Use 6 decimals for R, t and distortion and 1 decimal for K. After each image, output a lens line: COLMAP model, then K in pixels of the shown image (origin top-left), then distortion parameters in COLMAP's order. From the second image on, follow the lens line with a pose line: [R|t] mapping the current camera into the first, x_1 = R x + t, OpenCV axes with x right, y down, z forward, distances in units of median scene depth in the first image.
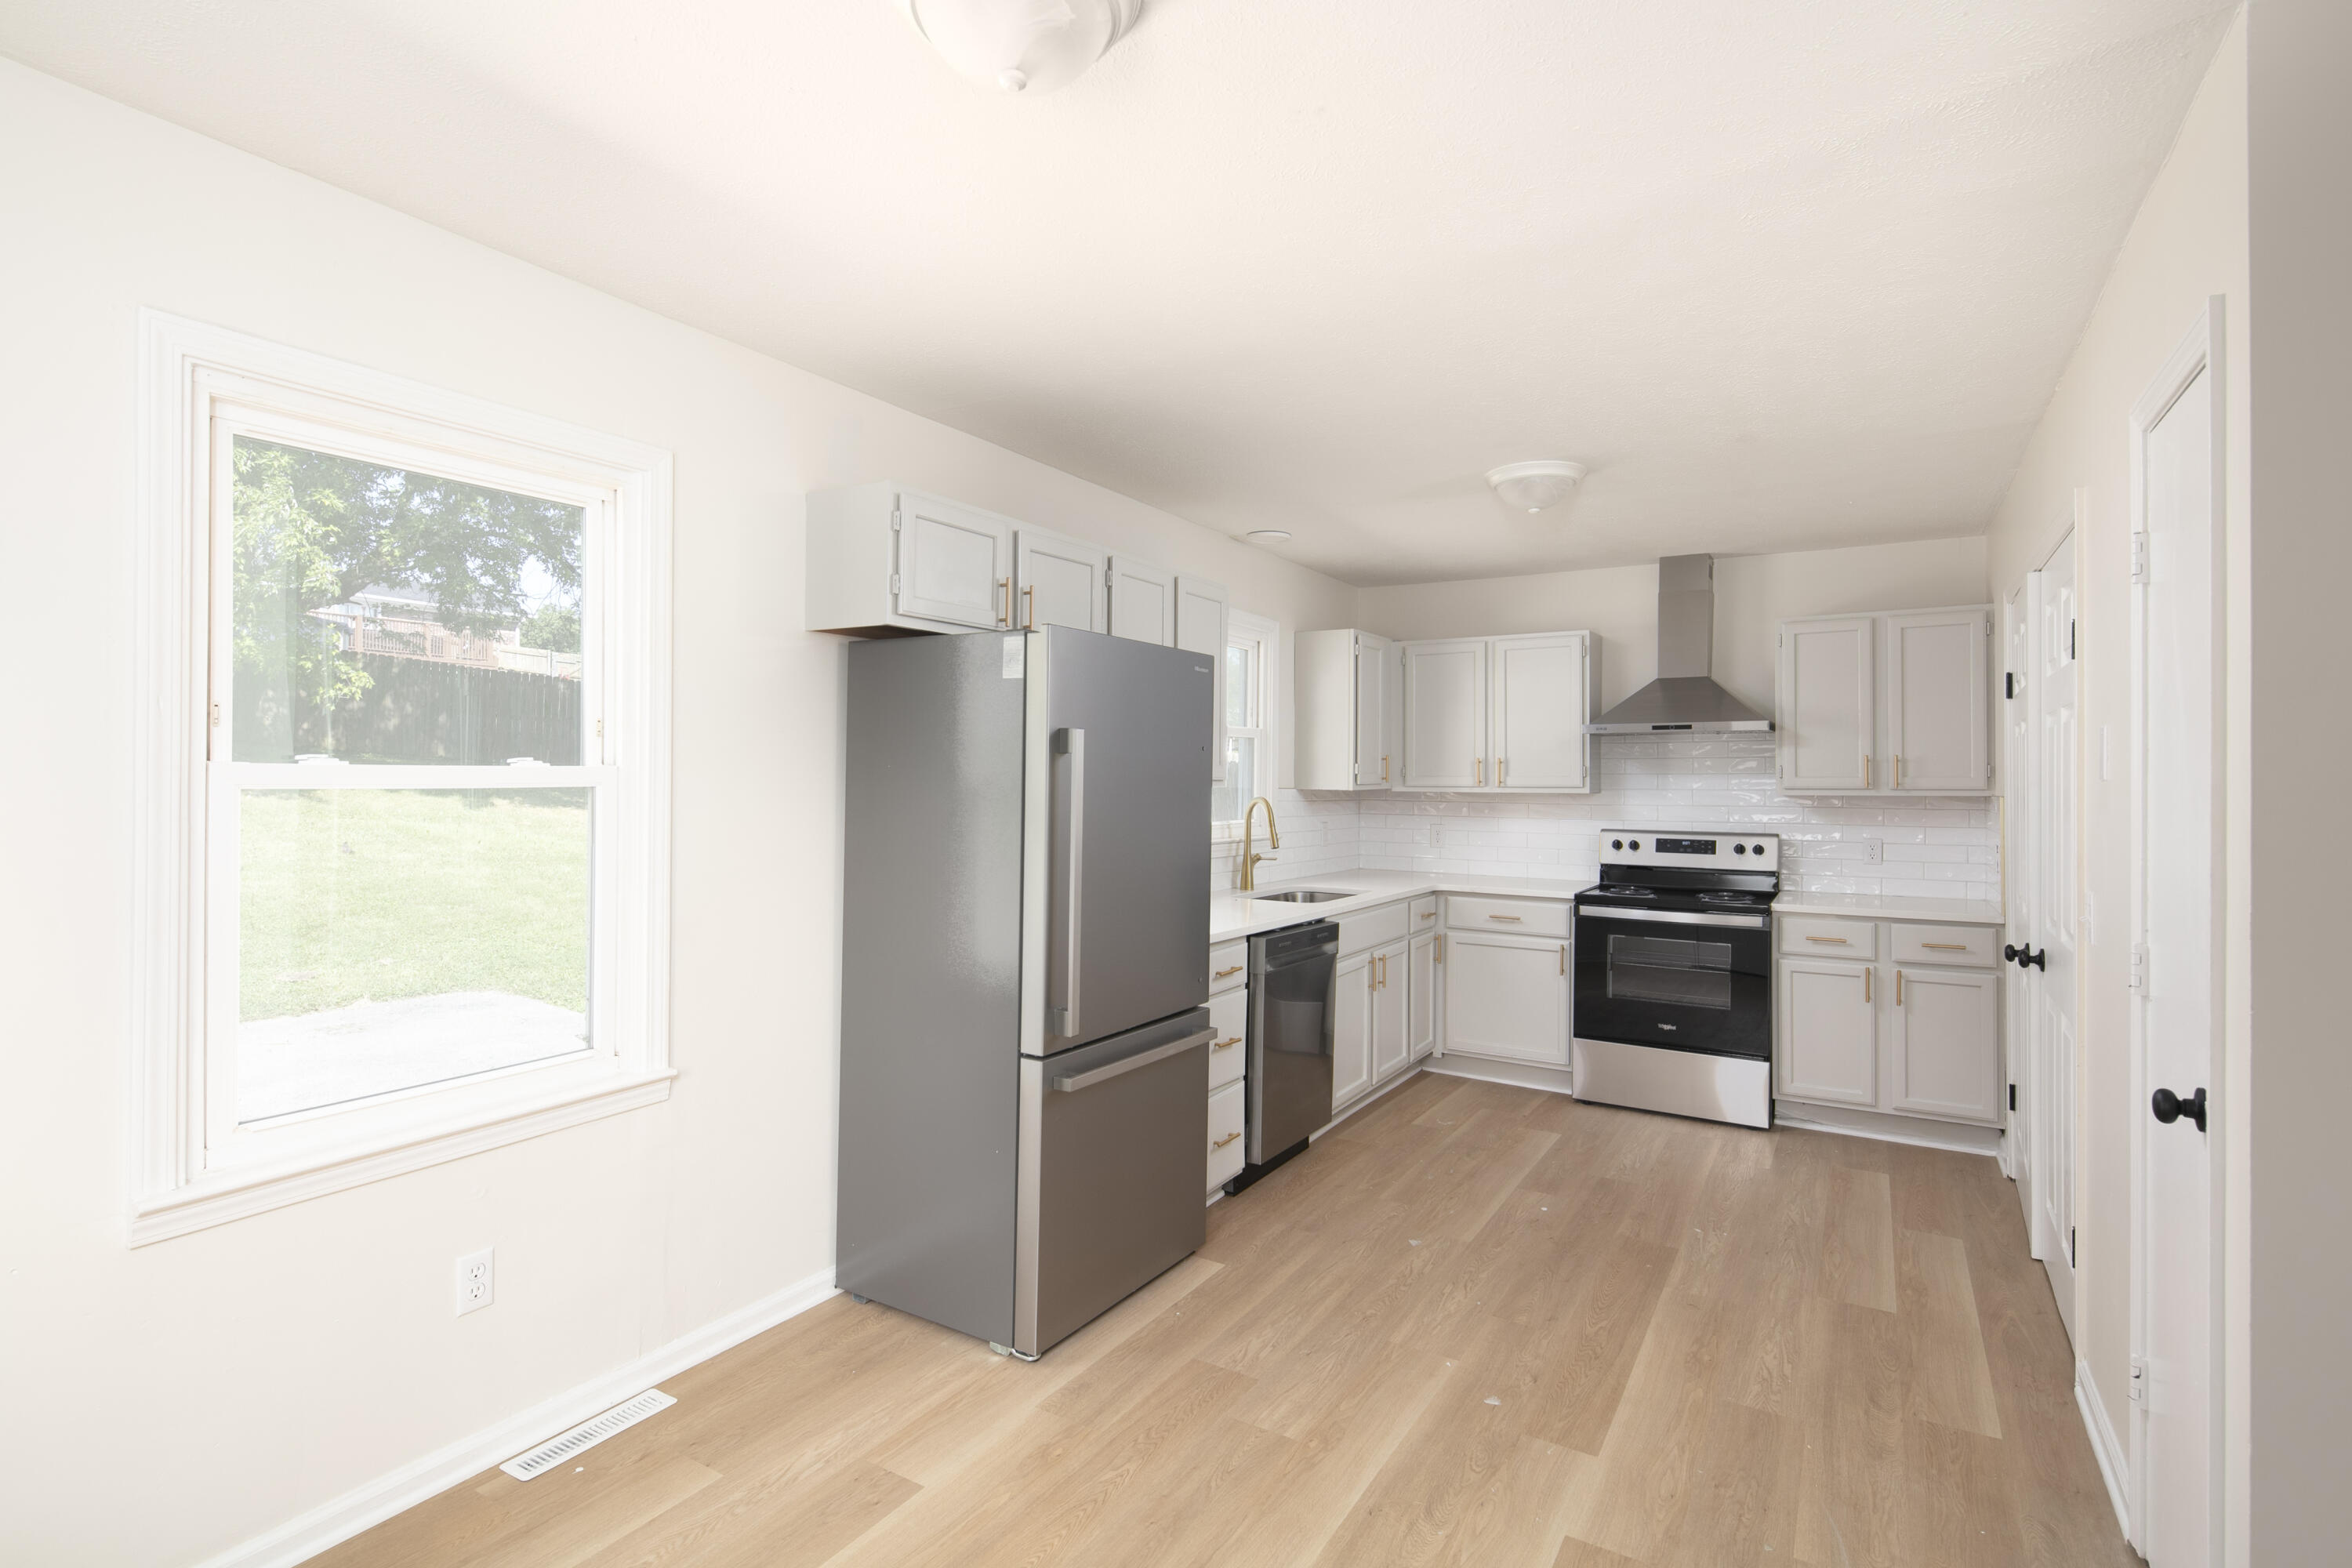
lens RADIAL K [[1135.8, 0, 1170.6], [0, 1135.8, 771.3], [0, 0, 1]] dist [0.002984, -0.000188]
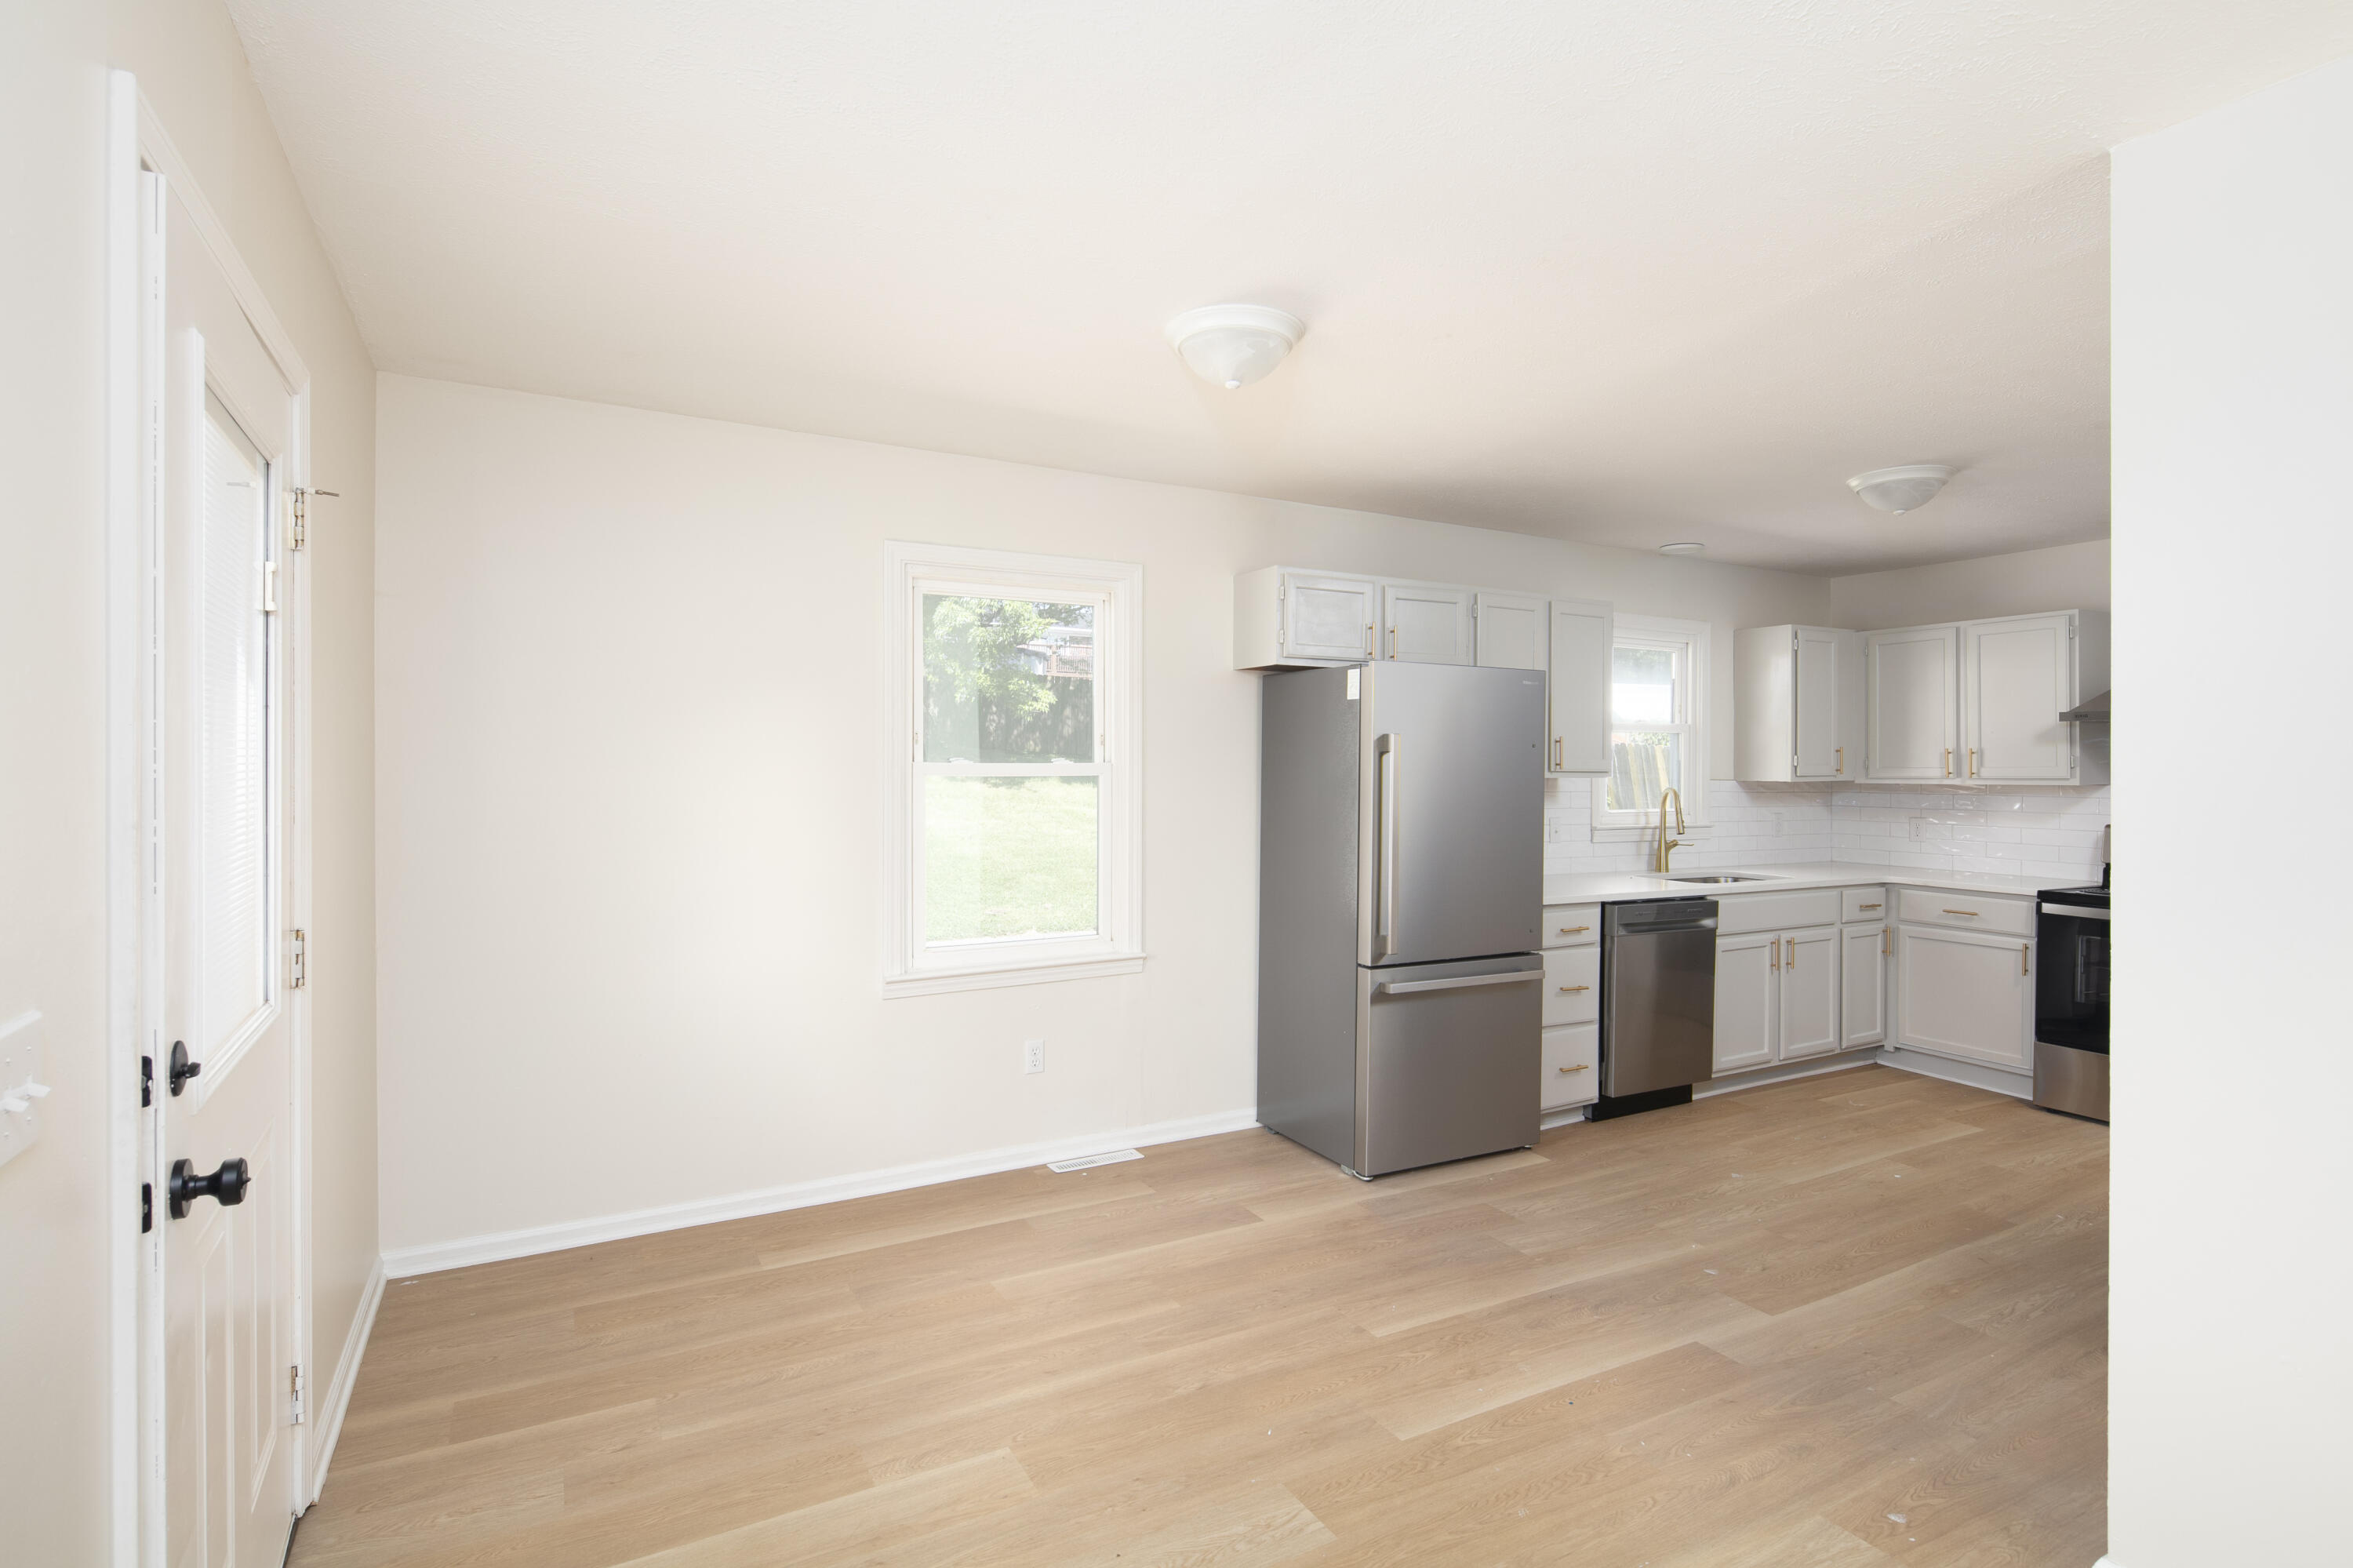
lens RADIAL K [[1136.4, 0, 1171.1], [0, 1136.4, 771.3], [0, 0, 1]] dist [0.002984, -0.000188]
pose [[0.866523, -0.002869, -0.499129, 0.270215], [0.005288, 0.999980, 0.003434, 0.001397], [0.499110, -0.005615, 0.866521, -0.249123]]
